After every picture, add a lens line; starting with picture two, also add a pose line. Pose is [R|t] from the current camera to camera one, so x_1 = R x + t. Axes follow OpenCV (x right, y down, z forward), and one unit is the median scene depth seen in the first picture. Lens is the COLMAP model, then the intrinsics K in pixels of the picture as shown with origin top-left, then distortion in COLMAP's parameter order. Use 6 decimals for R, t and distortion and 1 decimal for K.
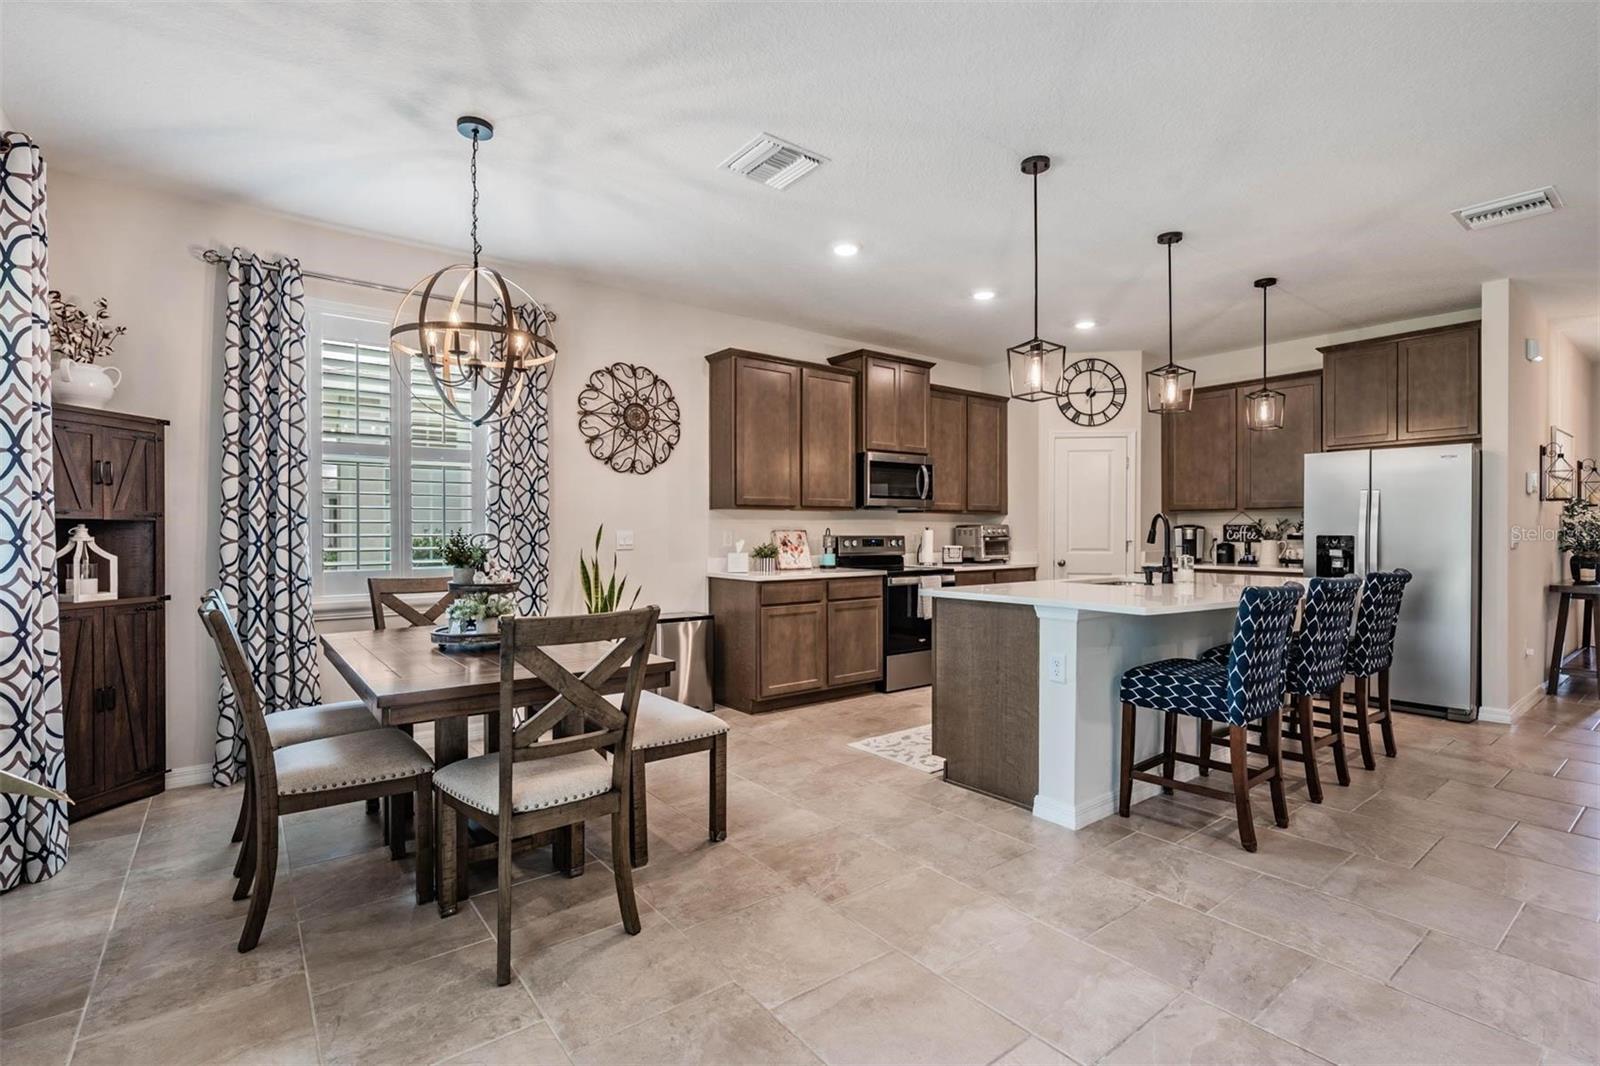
lens RADIAL K [[720.5, 0, 782.6], [0, 720.5, 541.4], [0, 0, 1]] dist [0.002147, -0.000260]
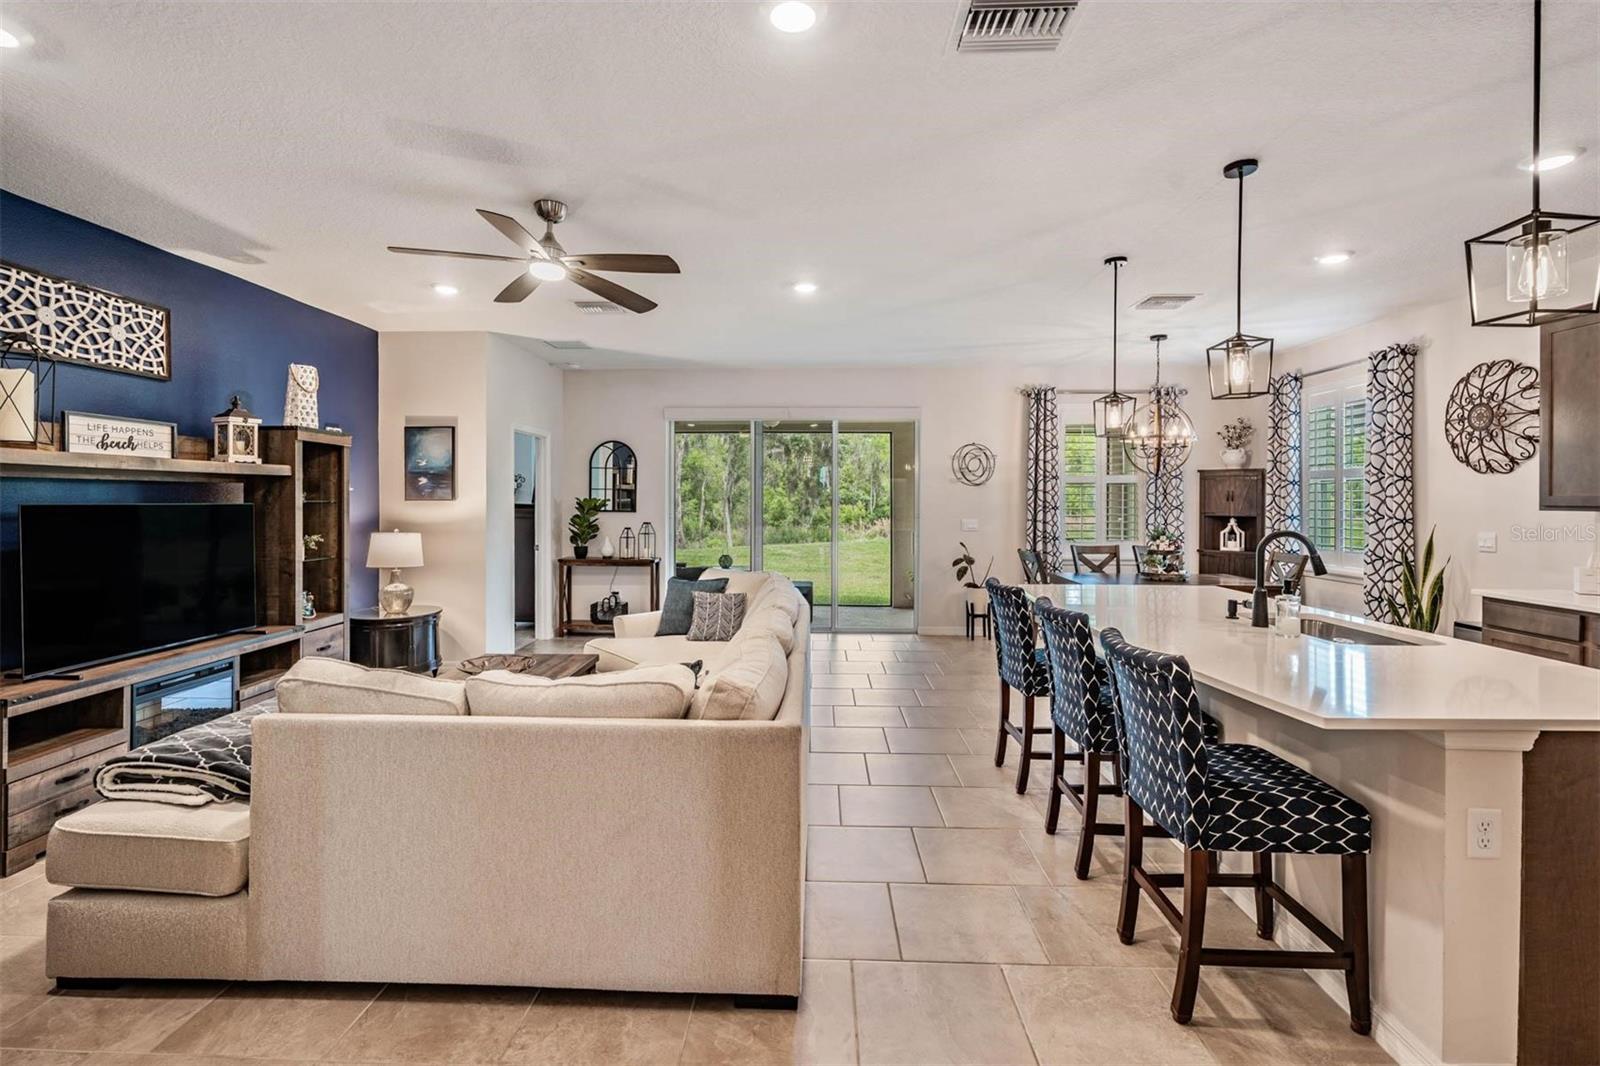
lens RADIAL K [[720.5, 0, 790.7], [0, 720.5, 502.4], [0, 0, 1]] dist [0.002147, -0.000260]
pose [[-0.625618, 0.002644, -0.780125, 1.005772], [-0.012442, 0.999833, 0.013366, -0.050829], [0.780030, 0.018068, -0.625481, 0.777238]]
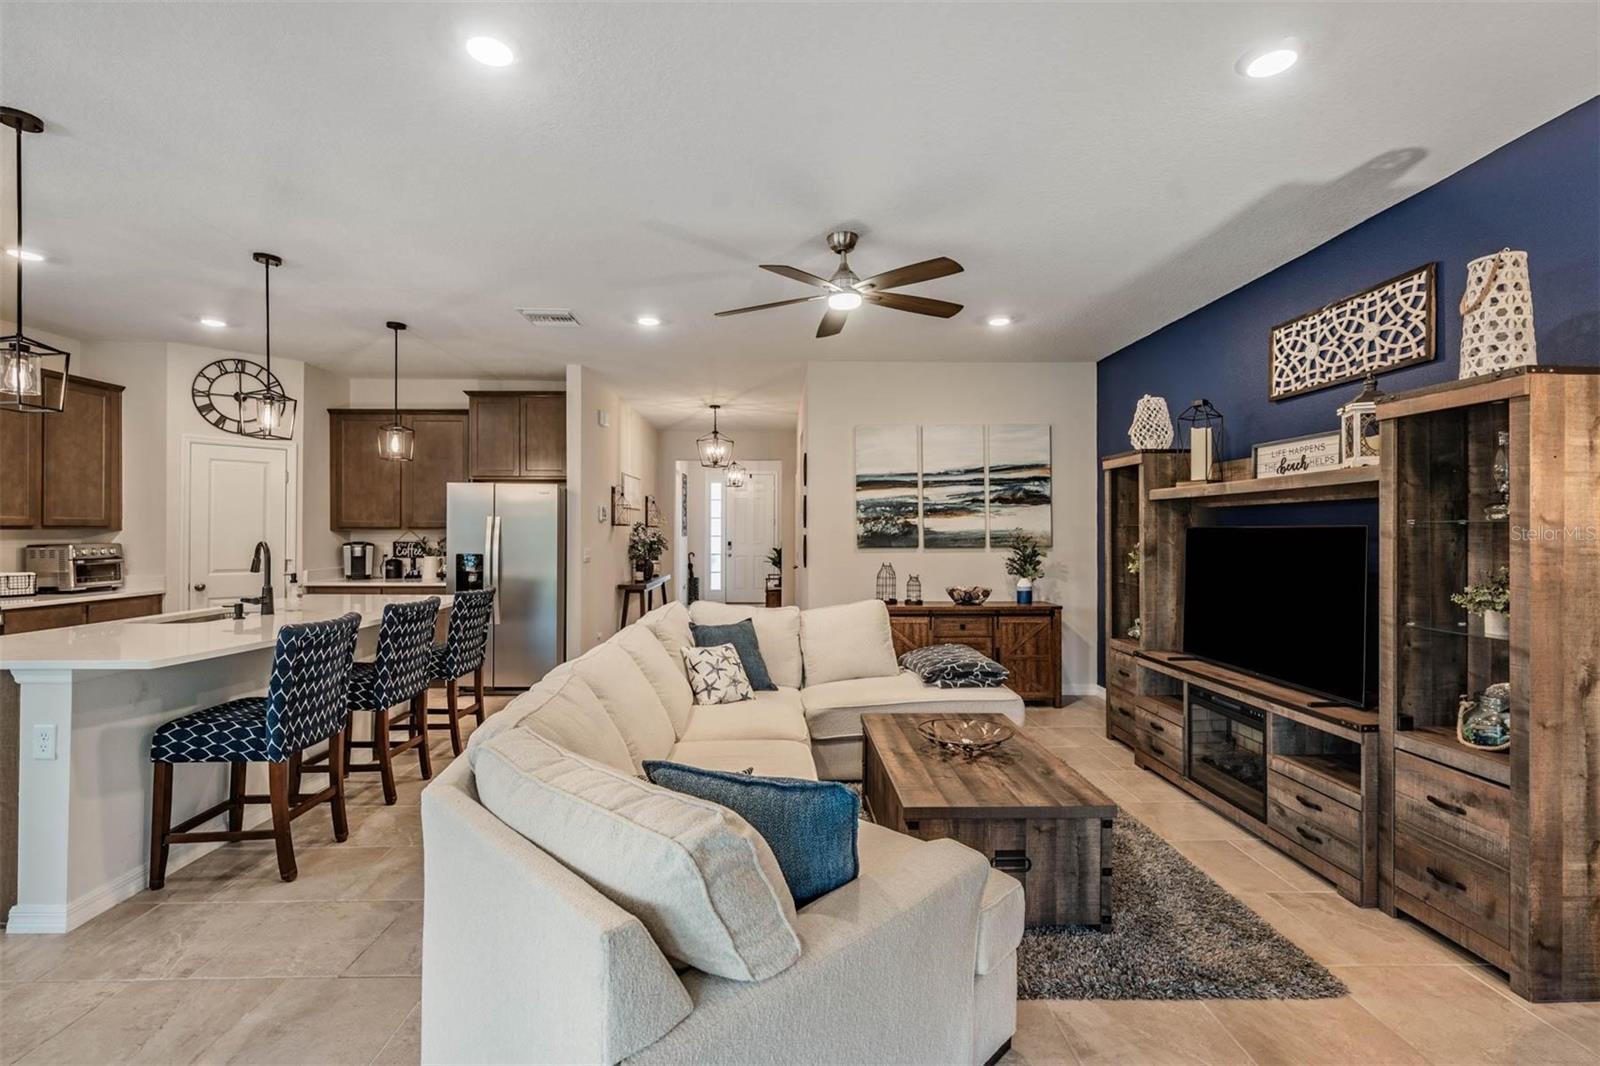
lens RADIAL K [[720.5, 0, 798.4], [0, 720.5, 530.2], [0, 0, 1]] dist [0.002147, -0.000260]
pose [[0.576296, 0.003812, 0.817232, 0.111448], [0.009380, 0.999892, -0.011279, -0.026775], [-0.817187, 0.014165, 0.576198, -0.098875]]
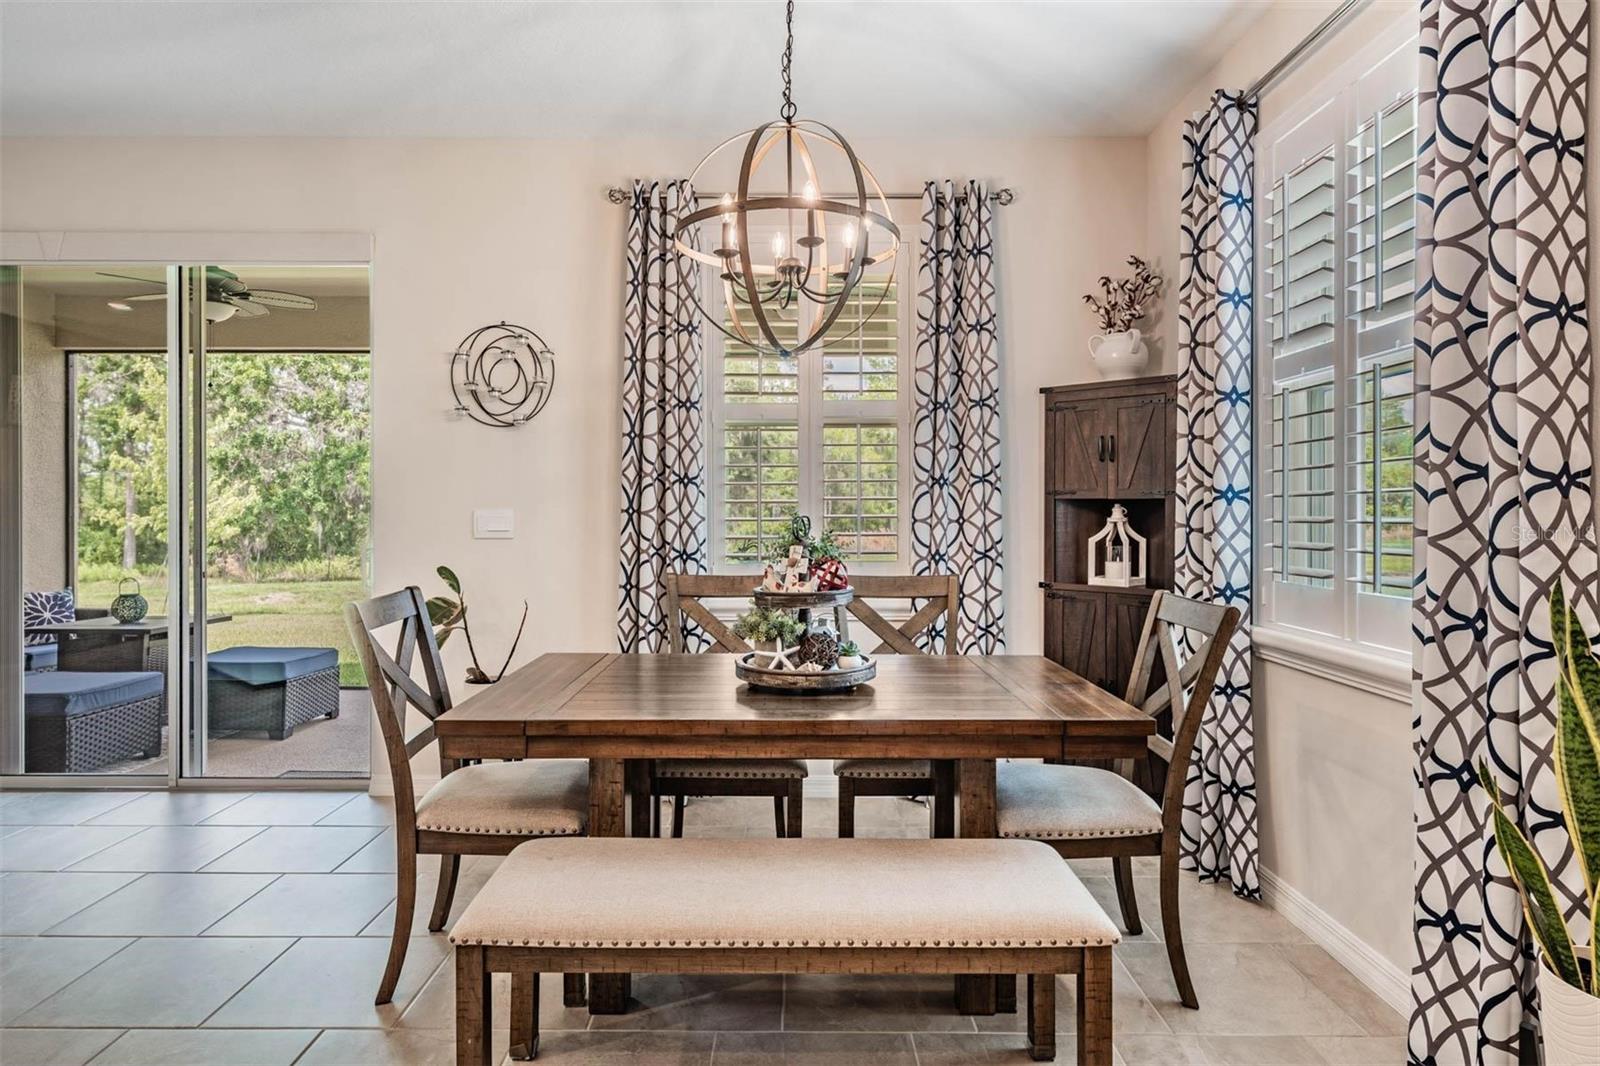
lens RADIAL K [[915.2, 0, 779.3], [0, 915.2, 504.6], [0, 0, 1]] dist [0.002201, 0.001998]
pose [[-0.600653, -0.004149, -0.799499, 0.141025], [-0.011278, 0.999931, 0.003283, -0.012637], [0.799430, 0.010988, -0.600659, 0.789315]]
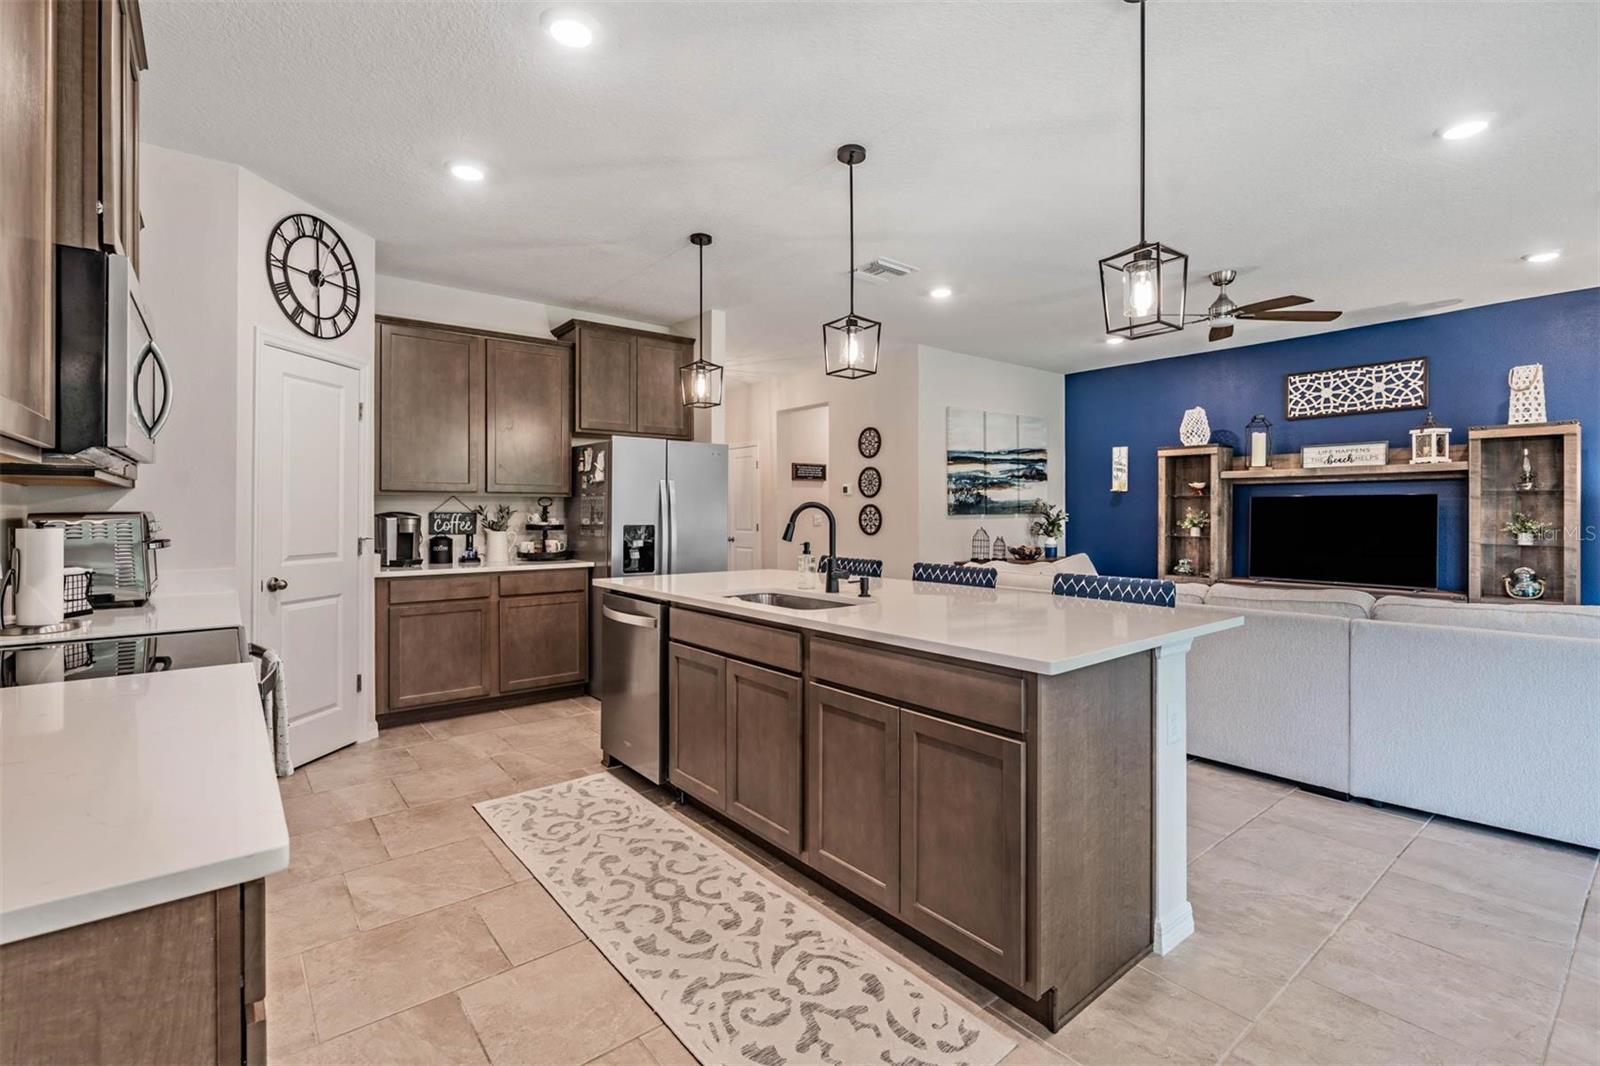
lens RADIAL K [[720.5, 0, 794.2], [0, 720.5, 513.2], [0, 0, 1]] dist [0.002147, -0.000260]
pose [[-0.034682, -0.001325, 0.999398, -0.174145], [0.015240, 0.999882, 0.001855, -0.021025], [-0.999282, 0.015296, -0.034658, 0.767206]]
